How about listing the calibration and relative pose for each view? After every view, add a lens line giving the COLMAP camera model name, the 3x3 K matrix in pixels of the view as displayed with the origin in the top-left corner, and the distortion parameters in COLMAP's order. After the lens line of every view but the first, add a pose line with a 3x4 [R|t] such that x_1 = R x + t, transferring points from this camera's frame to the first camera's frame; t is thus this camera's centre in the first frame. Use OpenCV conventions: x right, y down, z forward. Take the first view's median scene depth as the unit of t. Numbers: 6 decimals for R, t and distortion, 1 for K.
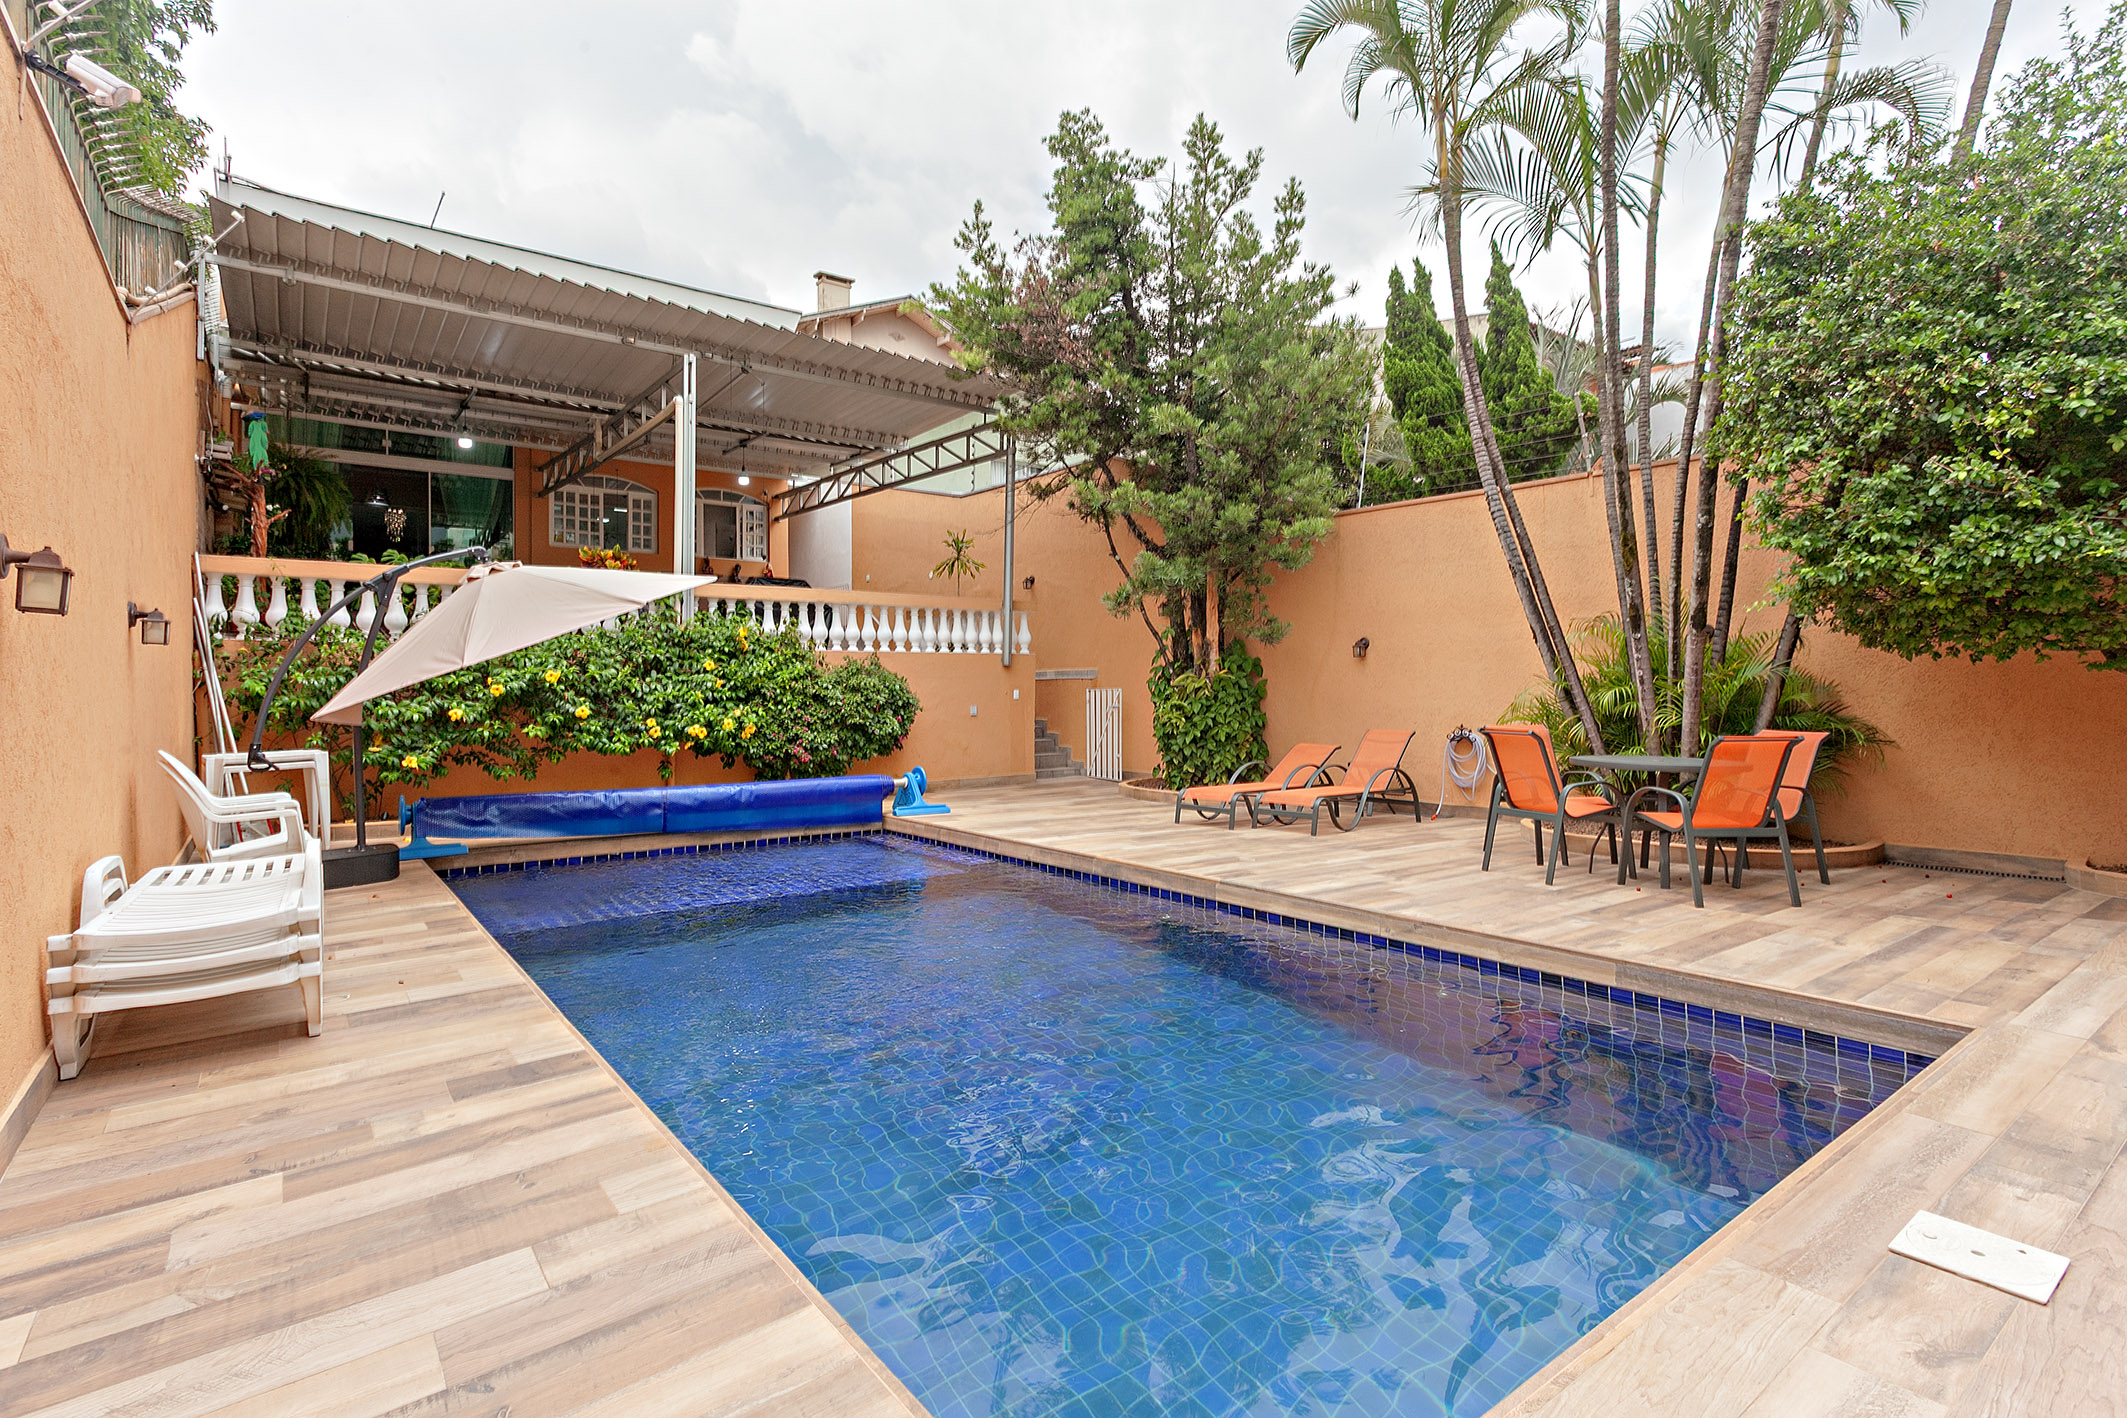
lens RADIAL K [[1009.9, 0, 1061.7], [0, 1009.9, 670.8], [0, 0, 1]] dist [-0.001968, 0.000764]
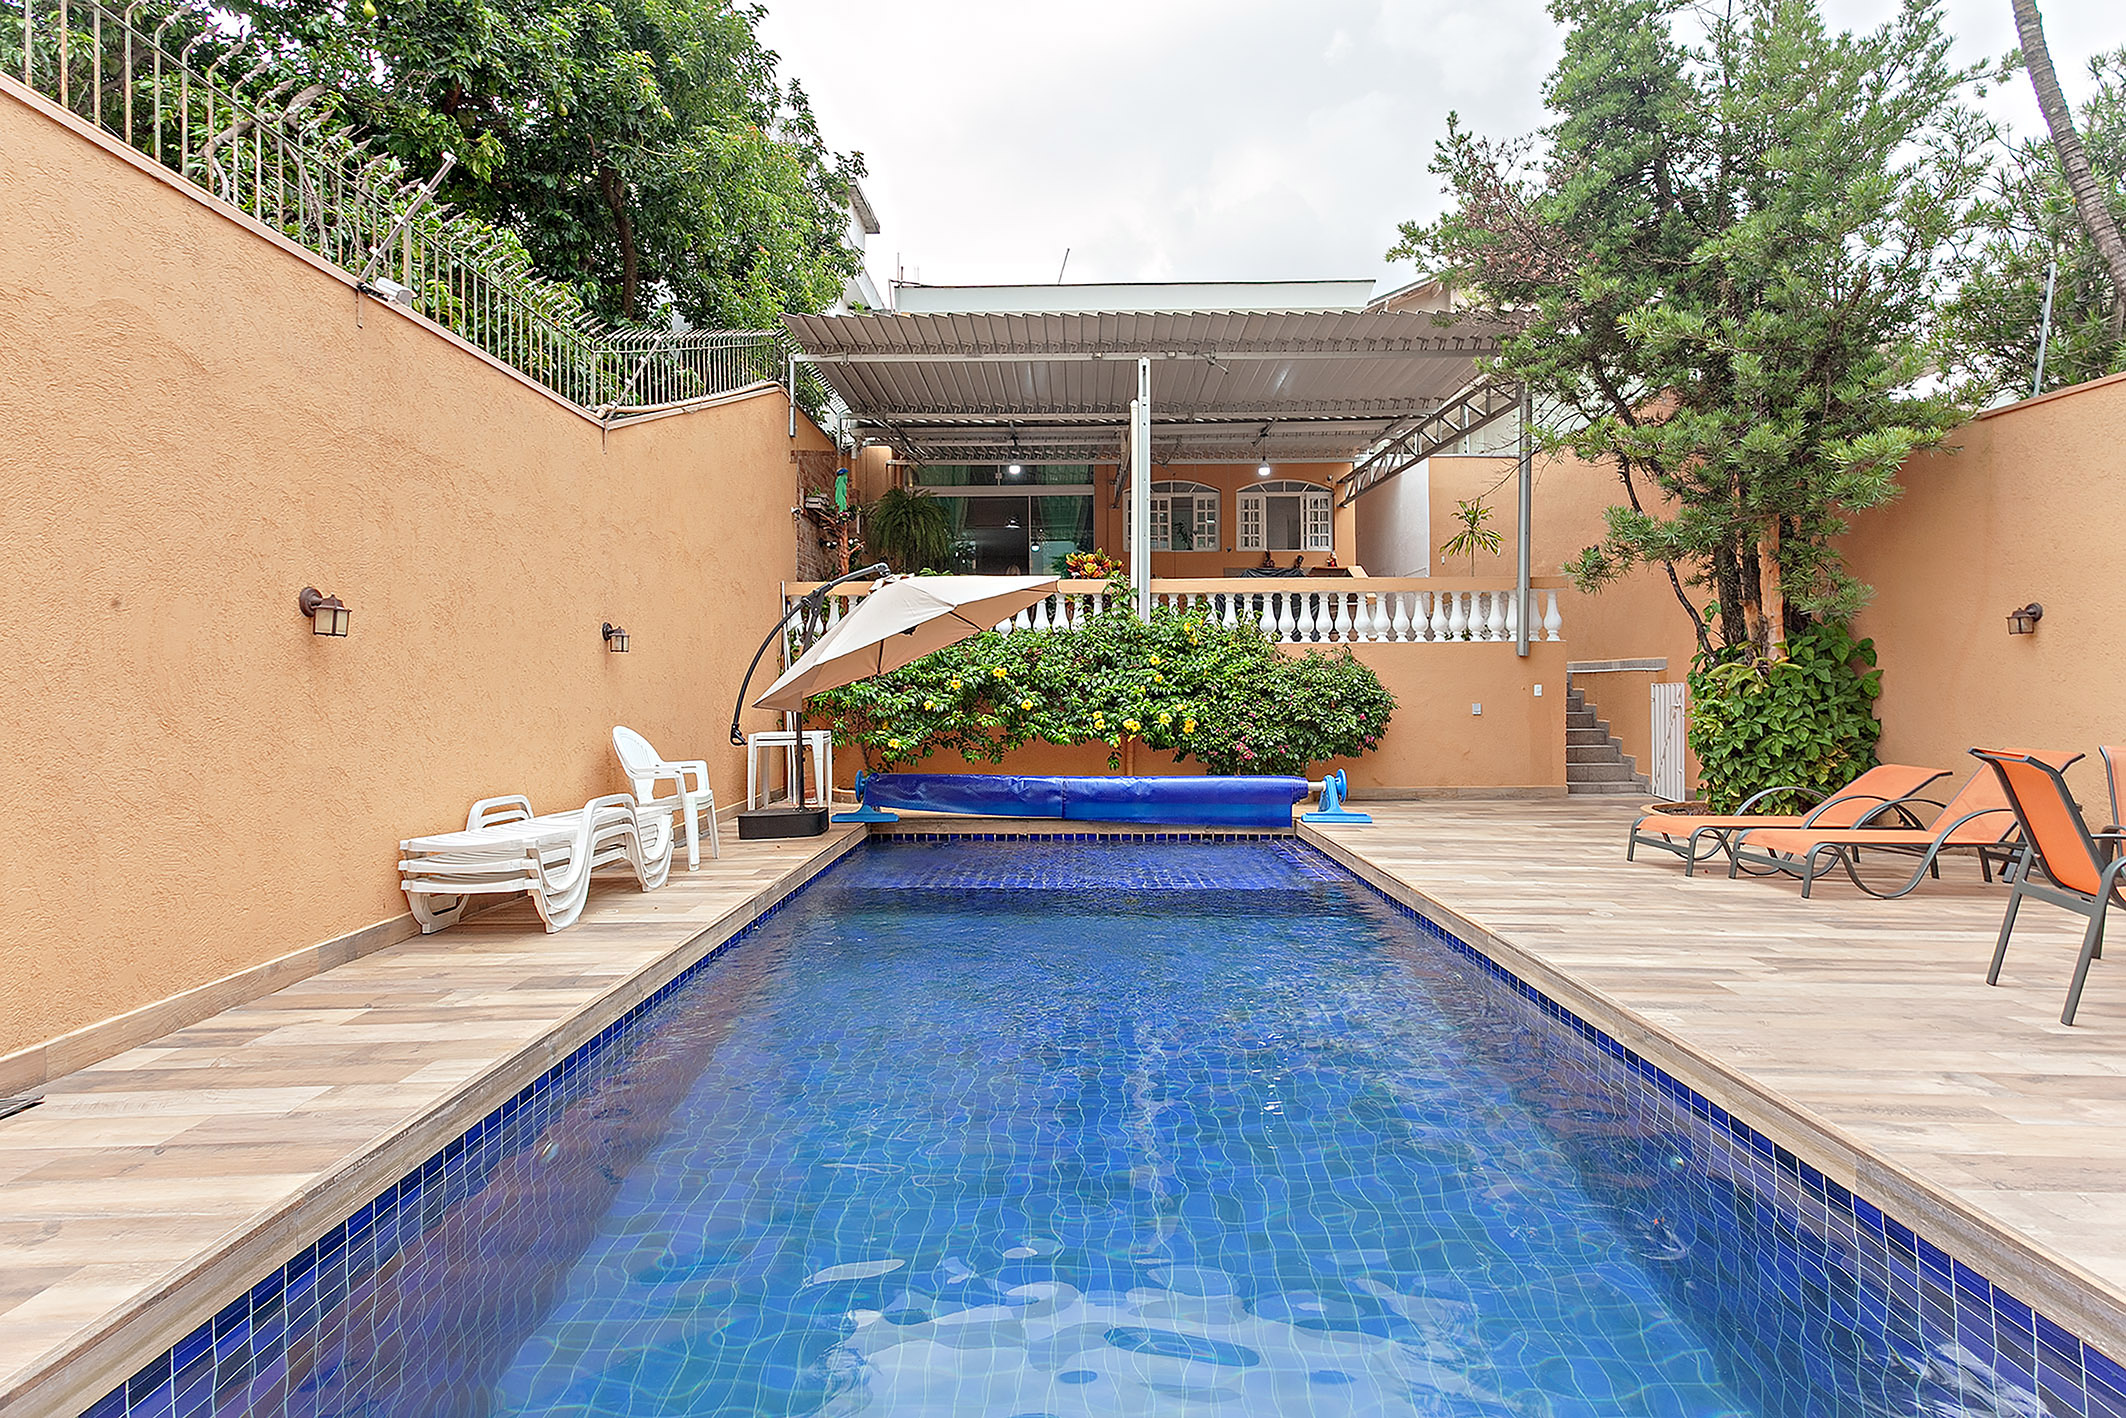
lens RADIAL K [[1061.7, 0, 1068.5], [0, 1061.7, 671.8], [0, 0, 1]] dist [-0.005367, 0.000688]
pose [[0.783308, -0.006434, -0.621600, 0.238323], [0.010680, 0.999938, 0.003108, 0.001740], [0.621542, -0.009073, 0.783328, 0.100846]]
